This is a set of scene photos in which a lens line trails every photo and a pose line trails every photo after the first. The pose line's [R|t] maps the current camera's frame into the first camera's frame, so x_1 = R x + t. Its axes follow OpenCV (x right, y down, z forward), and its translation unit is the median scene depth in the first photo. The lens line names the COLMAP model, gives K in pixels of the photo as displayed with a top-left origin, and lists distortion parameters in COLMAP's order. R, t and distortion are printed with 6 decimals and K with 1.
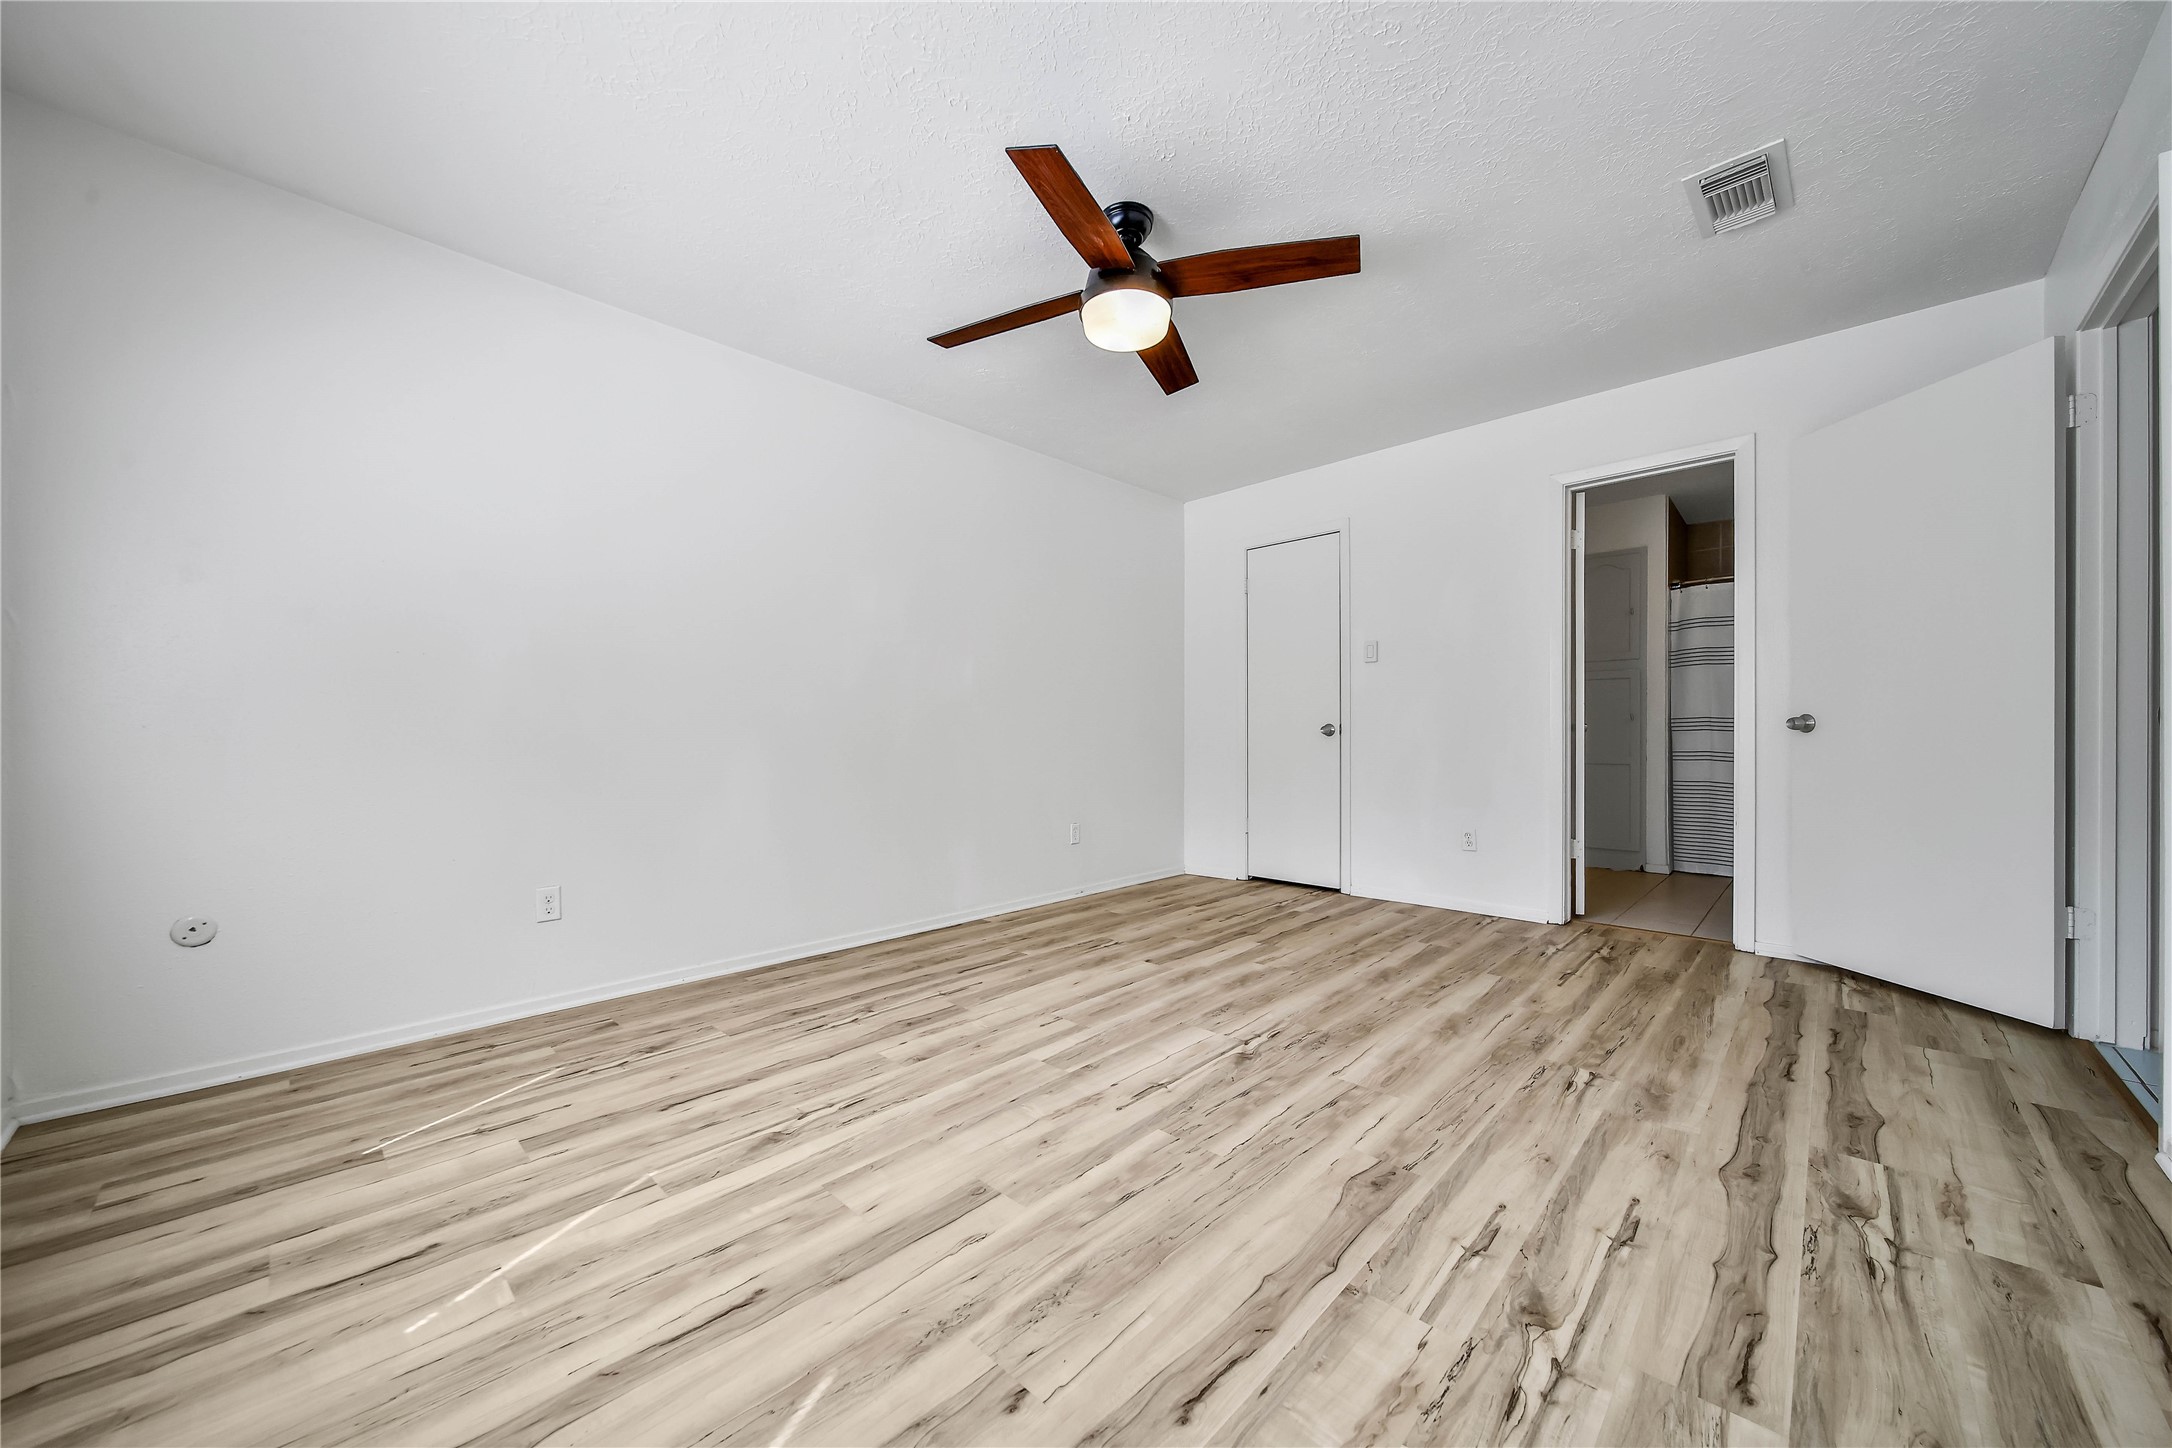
lens RADIAL K [[779.8, 0, 1097.1], [0, 779.8, 732.6], [0, 0, 1]] dist [-0.001857, -0.000298]
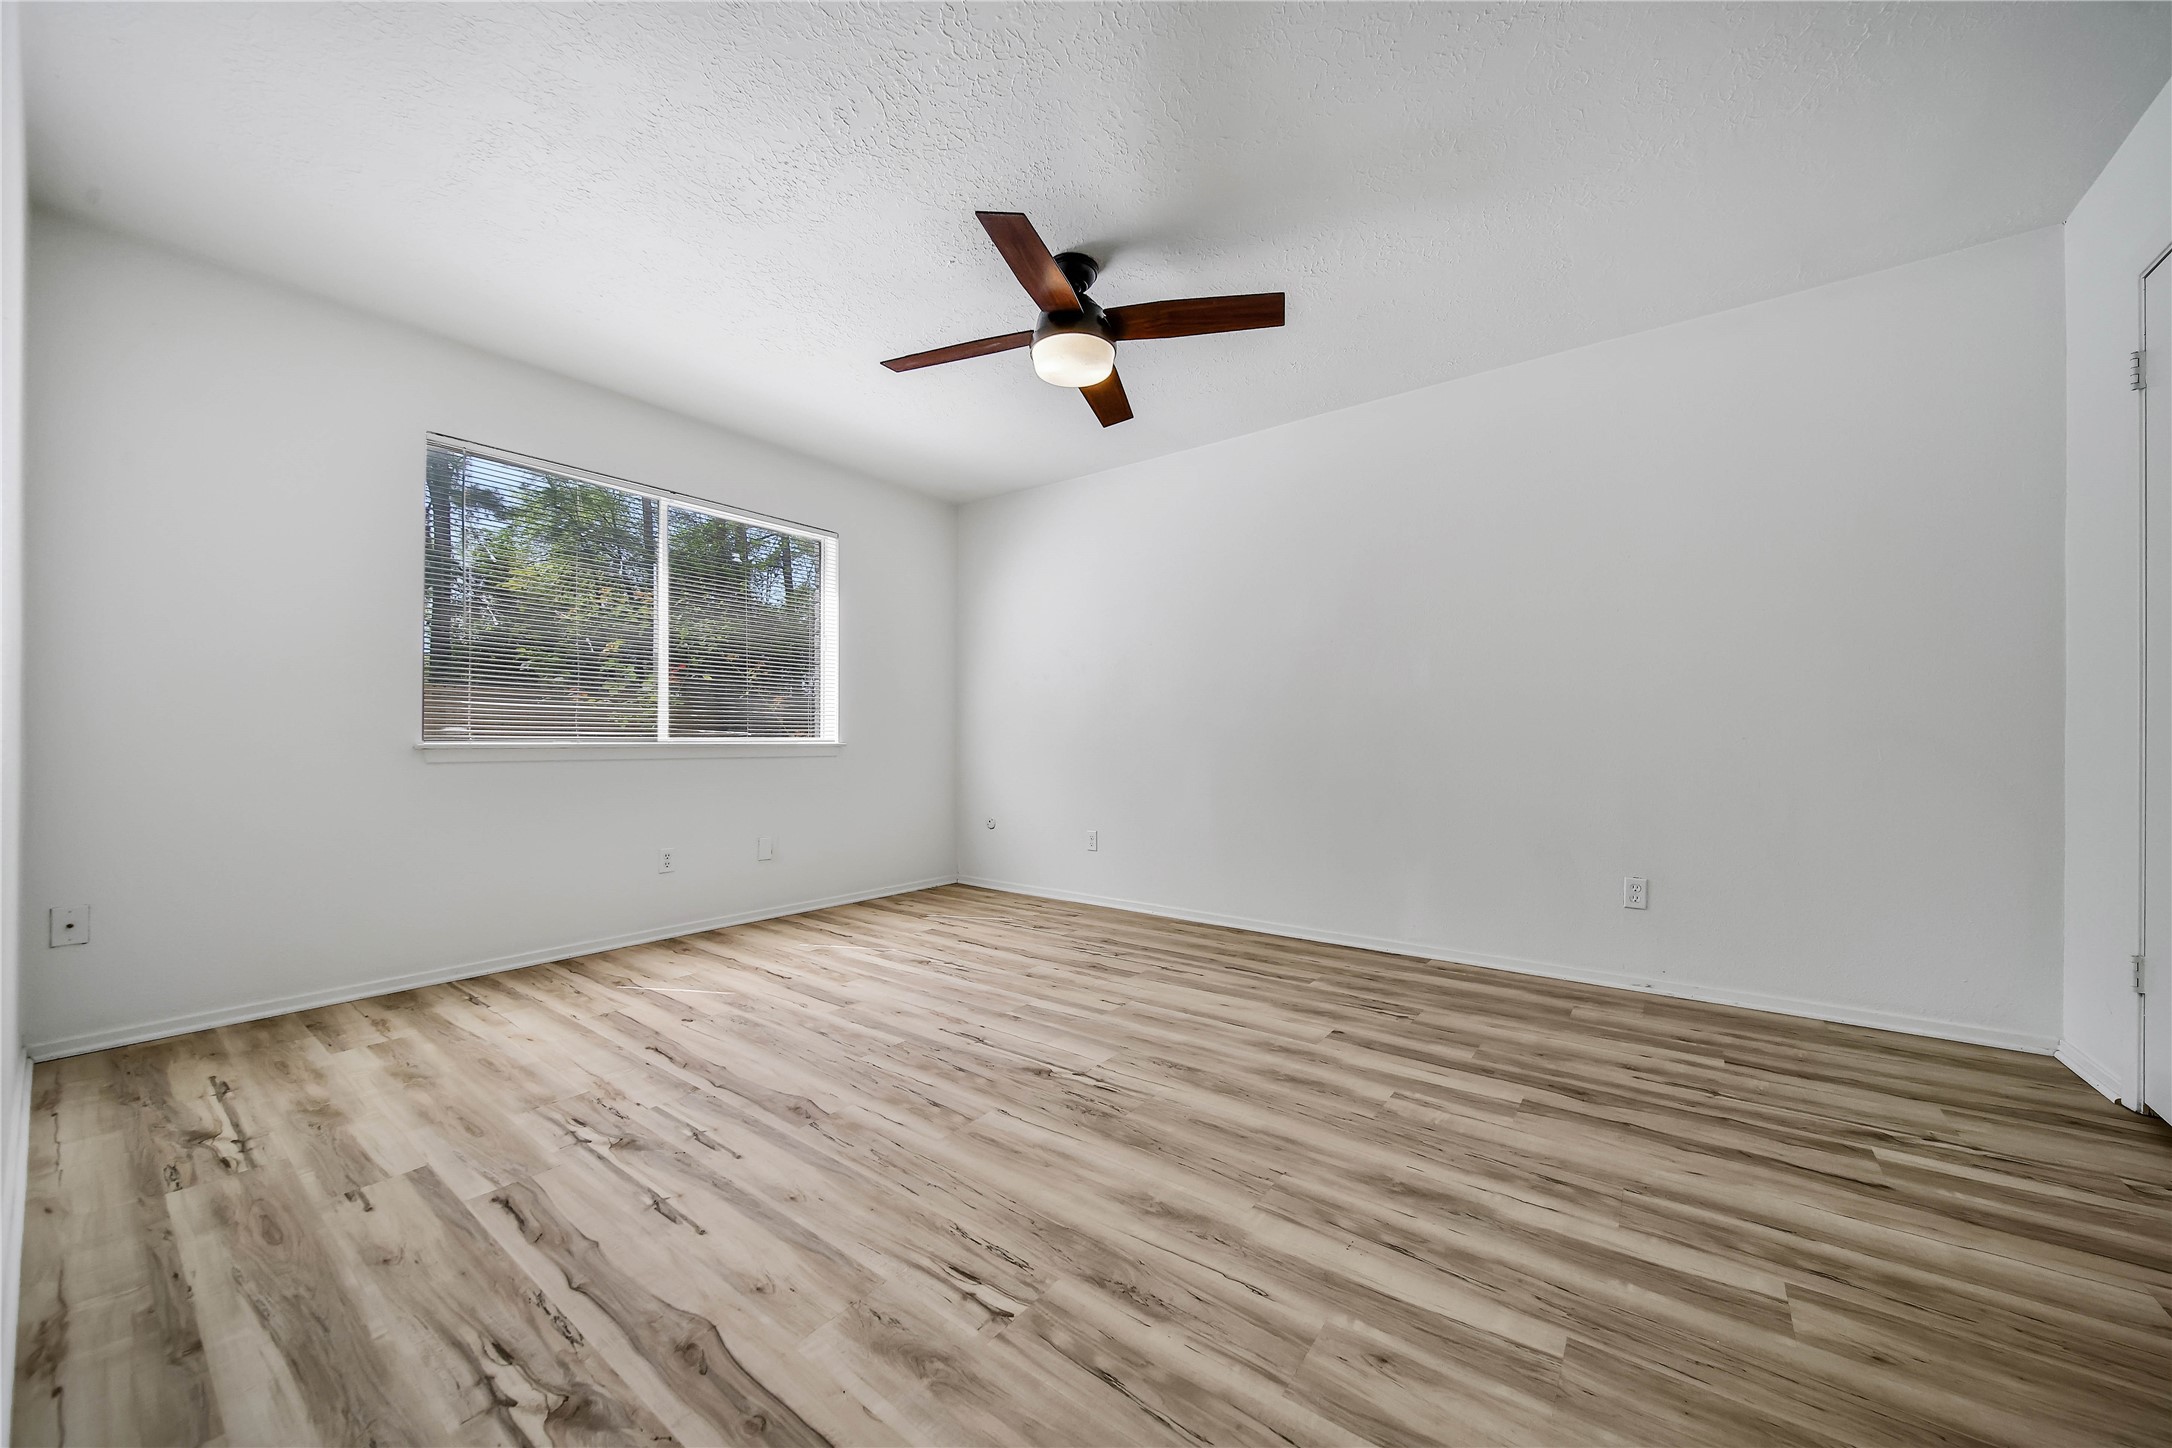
lens RADIAL K [[779.8, 0, 1093.6], [0, 779.8, 733.2], [0, 0, 1]] dist [-0.001857, -0.000298]
pose [[0.123185, -0.003055, -0.992379, 1.281564], [-0.000149, 0.999995, -0.003097, -0.015660], [0.992384, 0.000529, 0.123184, 1.016891]]
